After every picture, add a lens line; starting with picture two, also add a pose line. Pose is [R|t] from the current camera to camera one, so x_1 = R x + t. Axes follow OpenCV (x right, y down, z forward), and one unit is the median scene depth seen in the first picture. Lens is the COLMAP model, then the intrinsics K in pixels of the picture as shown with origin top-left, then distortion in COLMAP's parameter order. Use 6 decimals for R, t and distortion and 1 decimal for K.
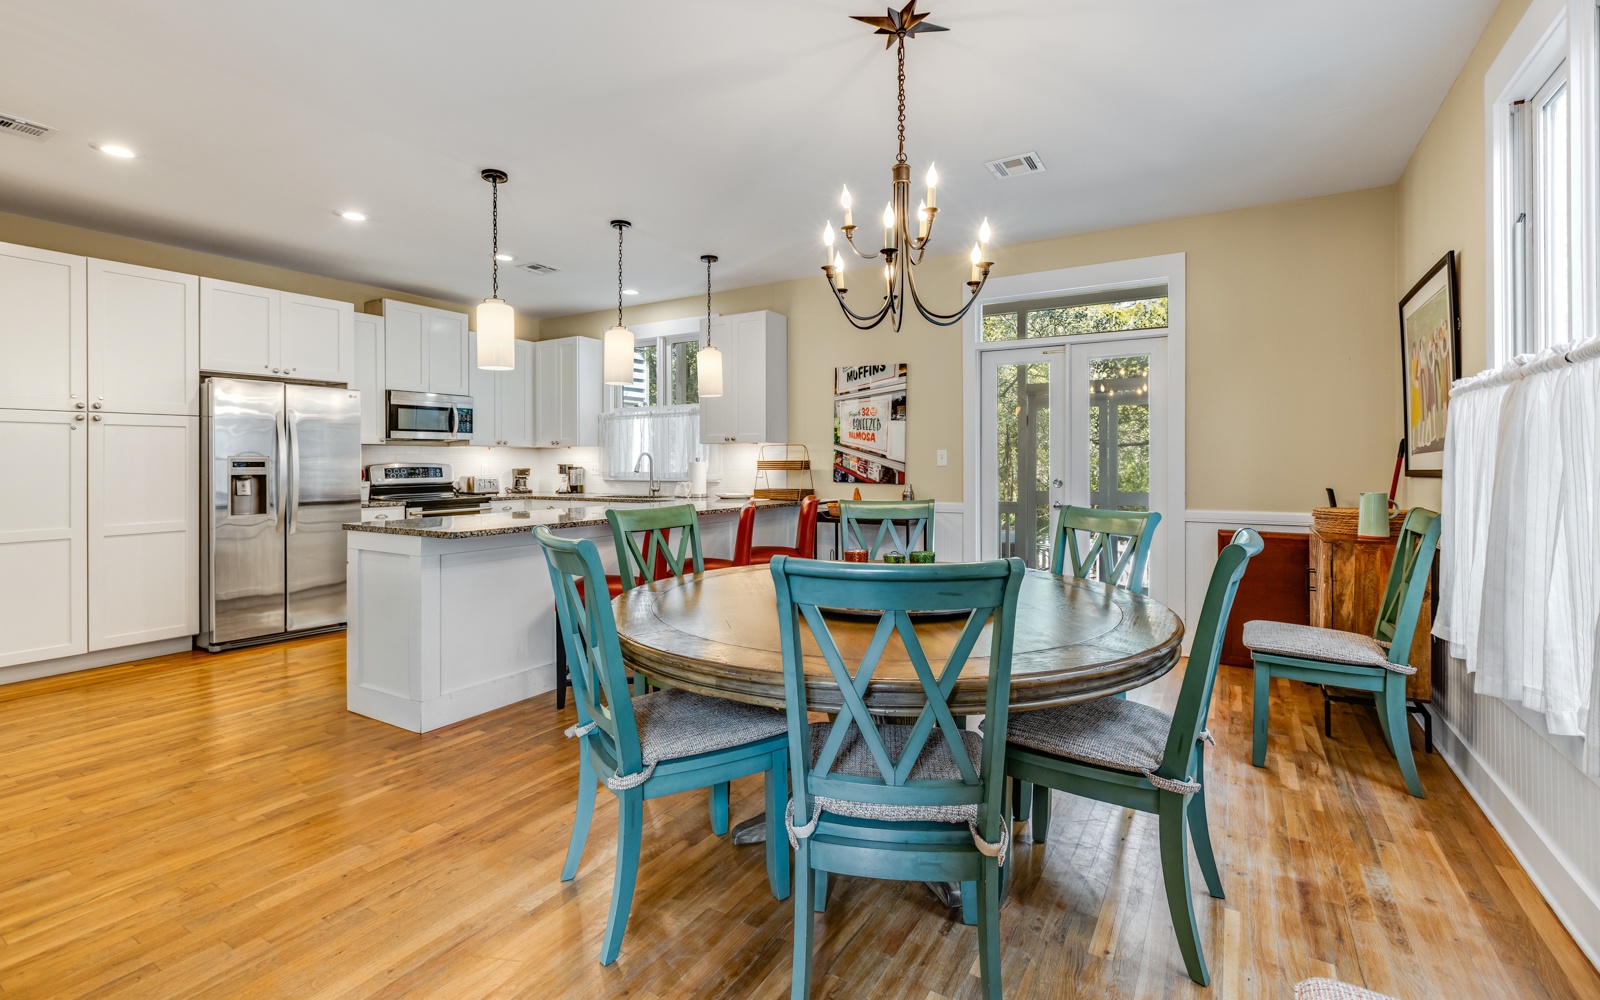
lens RADIAL K [[713.0, 0, 795.9], [0, 713.0, 462.2], [0, 0, 1]] dist [0.000996, 0.000047]
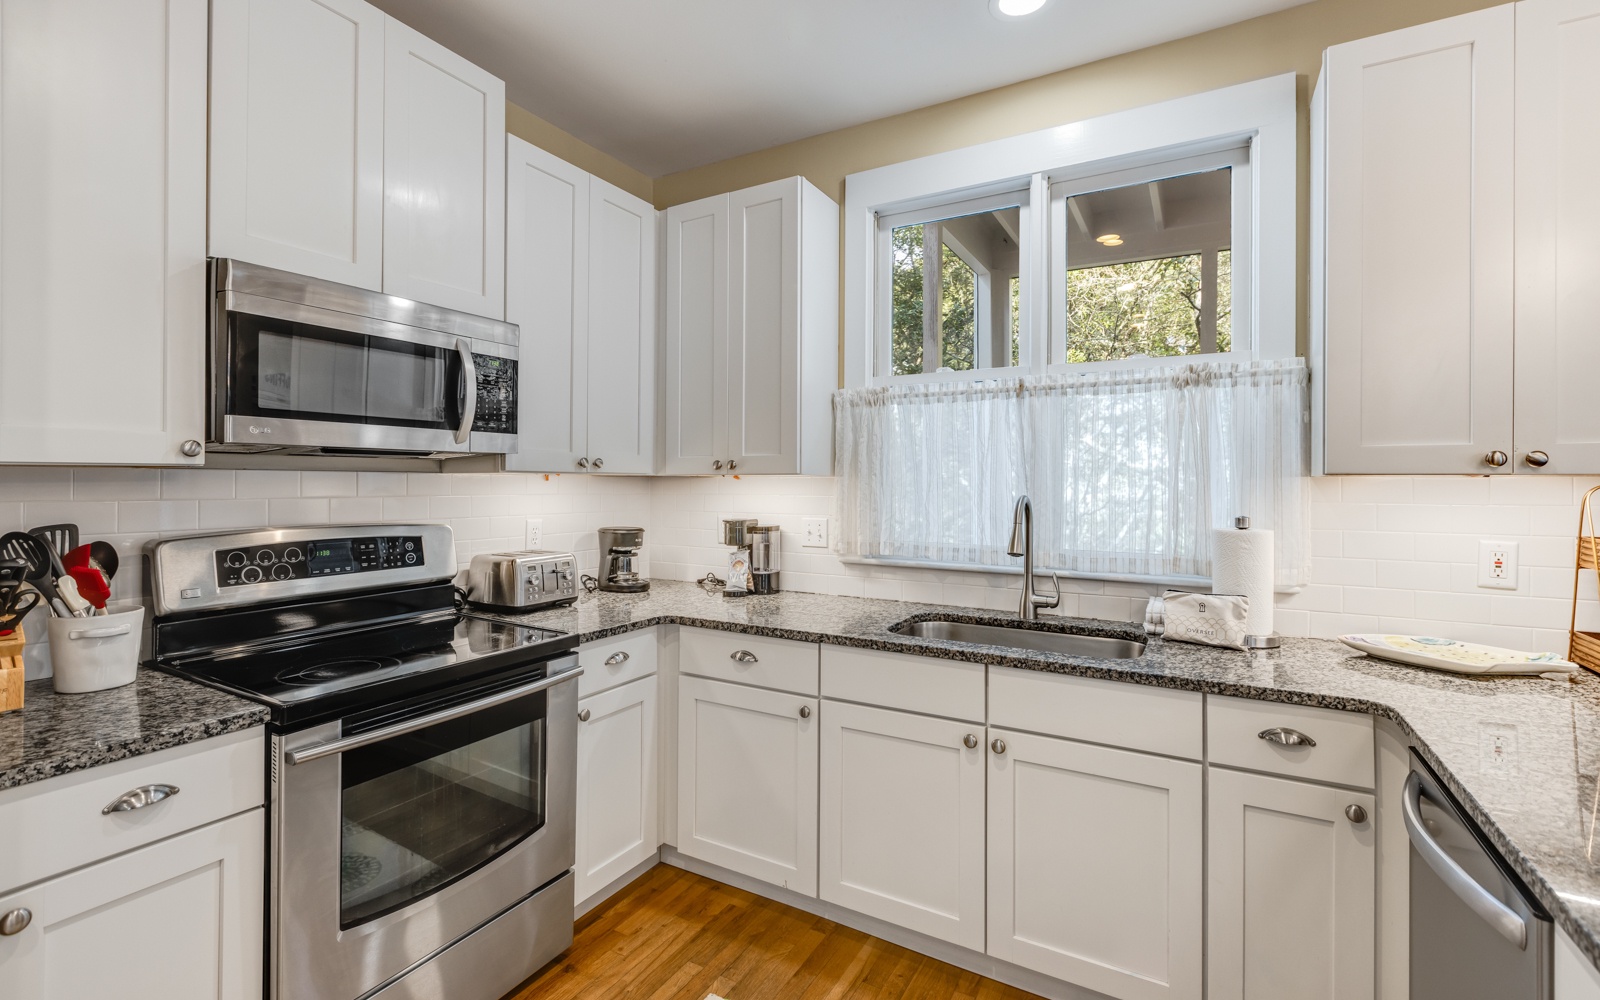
lens RADIAL K [[706.2, 0, 792.8], [0, 706.2, 479.4], [0, 0, 1]] dist [-0.002196, -0.000223]
pose [[0.999619, 0.008926, 0.026127, -0.337491], [-0.008797, 0.999949, -0.005043, -0.019250], [-0.026171, 0.004812, 0.999646, 0.676645]]
